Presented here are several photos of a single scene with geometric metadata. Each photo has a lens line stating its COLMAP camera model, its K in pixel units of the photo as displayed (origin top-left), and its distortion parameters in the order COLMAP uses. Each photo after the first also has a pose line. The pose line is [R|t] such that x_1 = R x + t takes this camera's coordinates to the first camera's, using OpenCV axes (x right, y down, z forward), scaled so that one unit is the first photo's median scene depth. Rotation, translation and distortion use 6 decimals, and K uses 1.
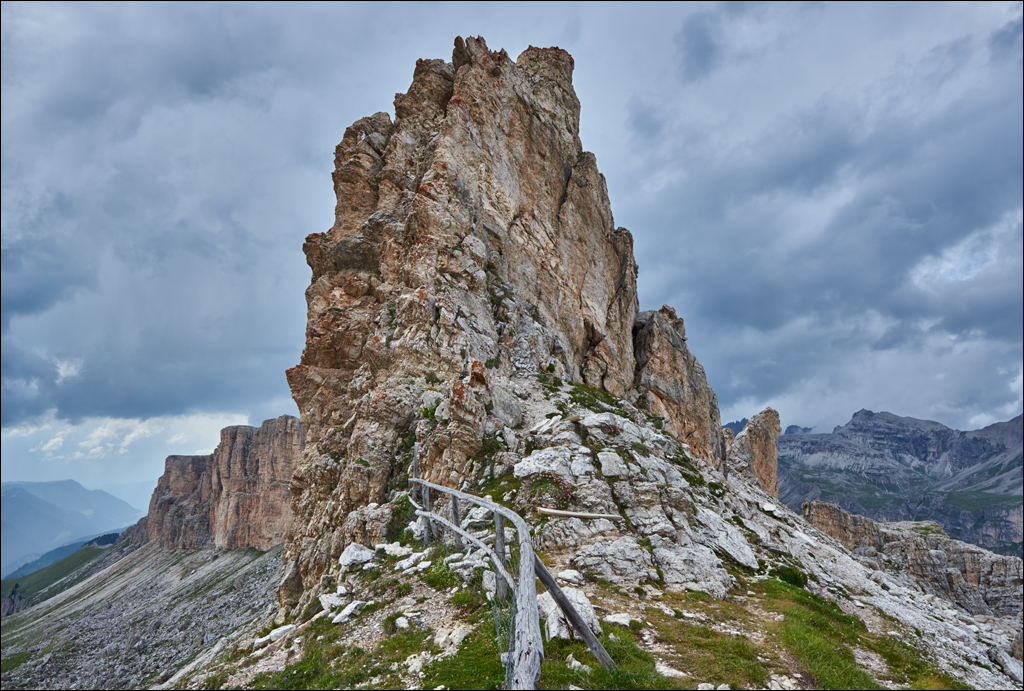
lens RADIAL K [[547.3, 0, 493.5], [0, 547.3, 347.0], [0, 0, 1]] dist [-0.000538, 0.046783]
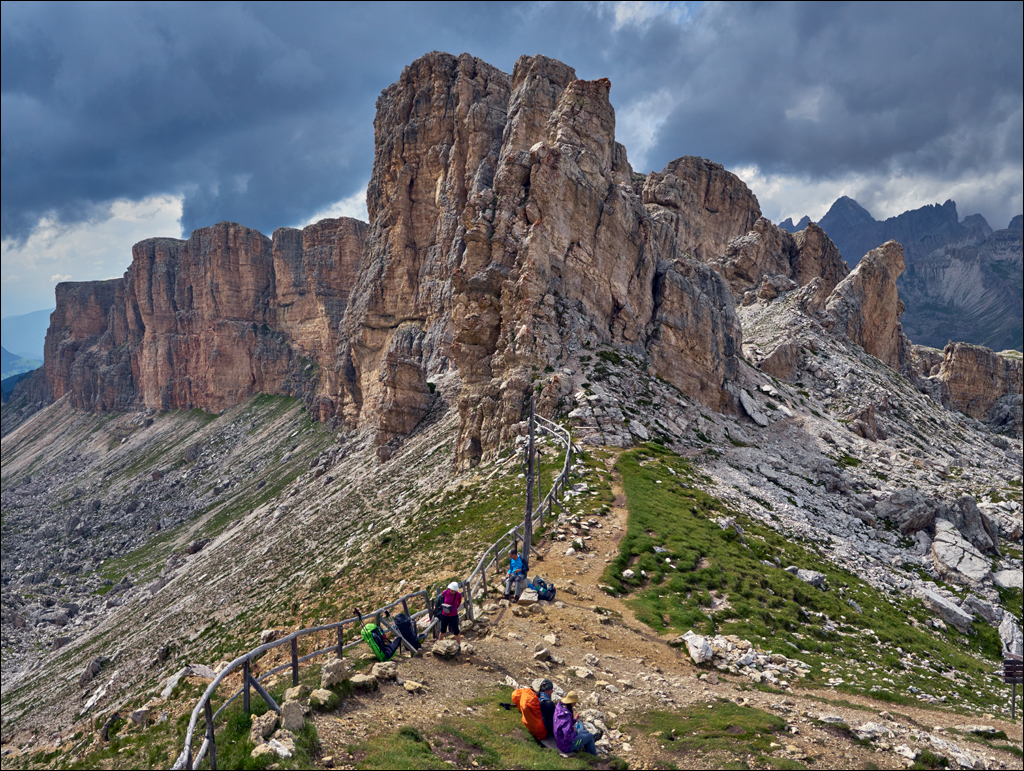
lens RADIAL K [[864.5, 0, 512.0], [0, 864.5, 385.5], [0, 0, 1]] dist [-0.127263, 0.002892]
pose [[0.998952, -0.024286, -0.038800, -0.043562], [0.035556, 0.945524, 0.323605, -0.734014], [0.028827, -0.324645, 0.945397, -1.742415]]
